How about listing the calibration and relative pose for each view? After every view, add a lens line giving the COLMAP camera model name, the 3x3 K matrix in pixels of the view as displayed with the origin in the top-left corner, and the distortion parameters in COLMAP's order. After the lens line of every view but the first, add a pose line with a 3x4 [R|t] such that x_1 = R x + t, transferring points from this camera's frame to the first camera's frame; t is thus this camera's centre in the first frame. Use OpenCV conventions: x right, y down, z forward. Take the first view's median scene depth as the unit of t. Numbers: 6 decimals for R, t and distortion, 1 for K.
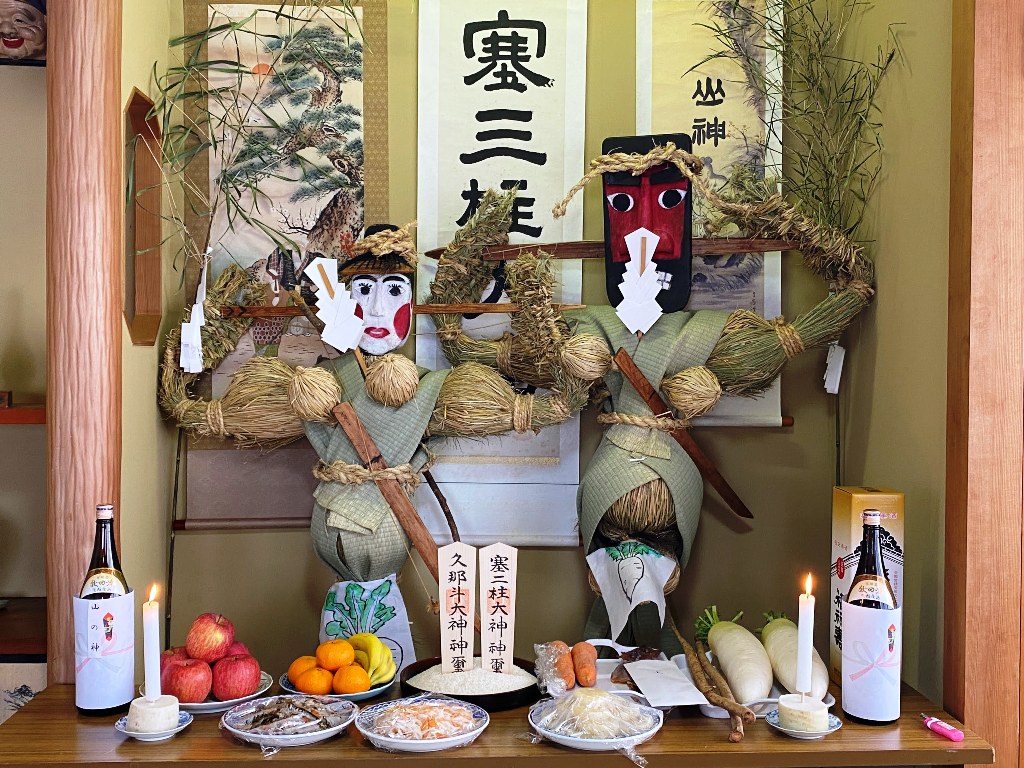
lens RADIAL K [[1143.7, 0, 512.0], [0, 1143.7, 384.0], [0, 0, 1]] dist [0.095930, -0.036453]
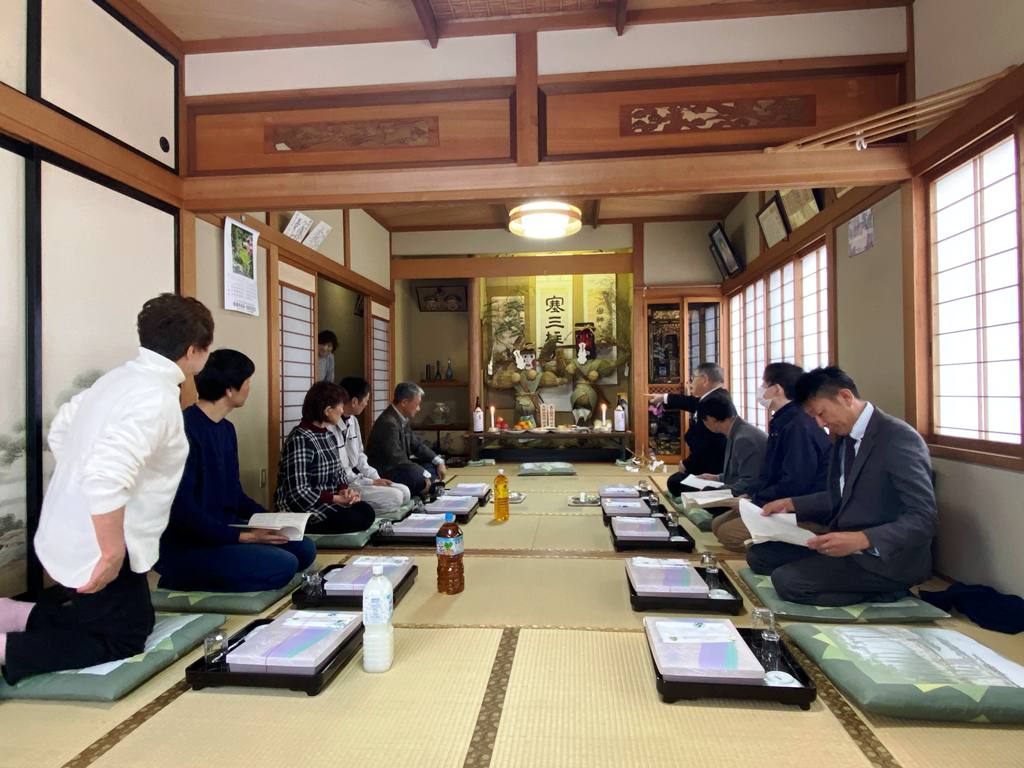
lens RADIAL K [[629.2, 0, 512.0], [0, 629.2, 384.0], [0, 0, 1]] dist [-0.000382, -0.000023]
pose [[0.990565, -0.019831, -0.135599, 0.161519], [0.016247, 0.999490, -0.027488, 0.098689], [0.136075, 0.025026, 0.990382, -1.526854]]
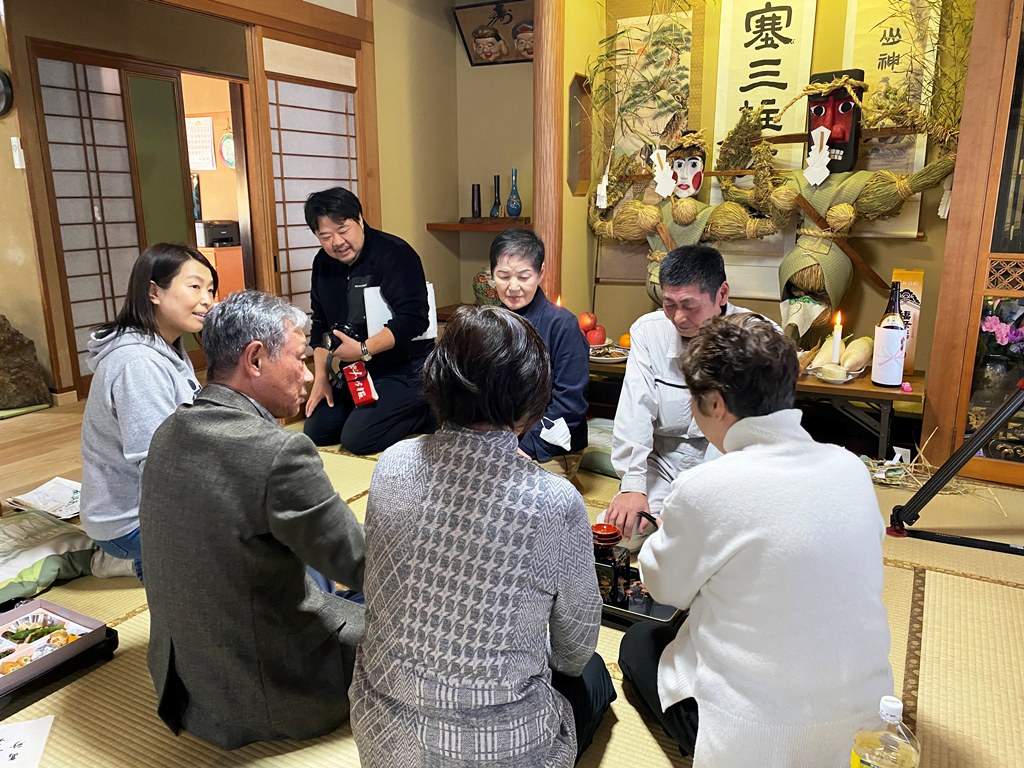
lens RADIAL K [[785.4, 0, 512.0], [0, 785.4, 384.0], [0, 0, 1]] dist [-0.002956, -0.003455]
pose [[0.859312, 0.106503, -0.500239, 0.330216], [0.002292, 0.977267, 0.212001, 0.000133], [0.511446, -0.183322, 0.839533, -0.353131]]
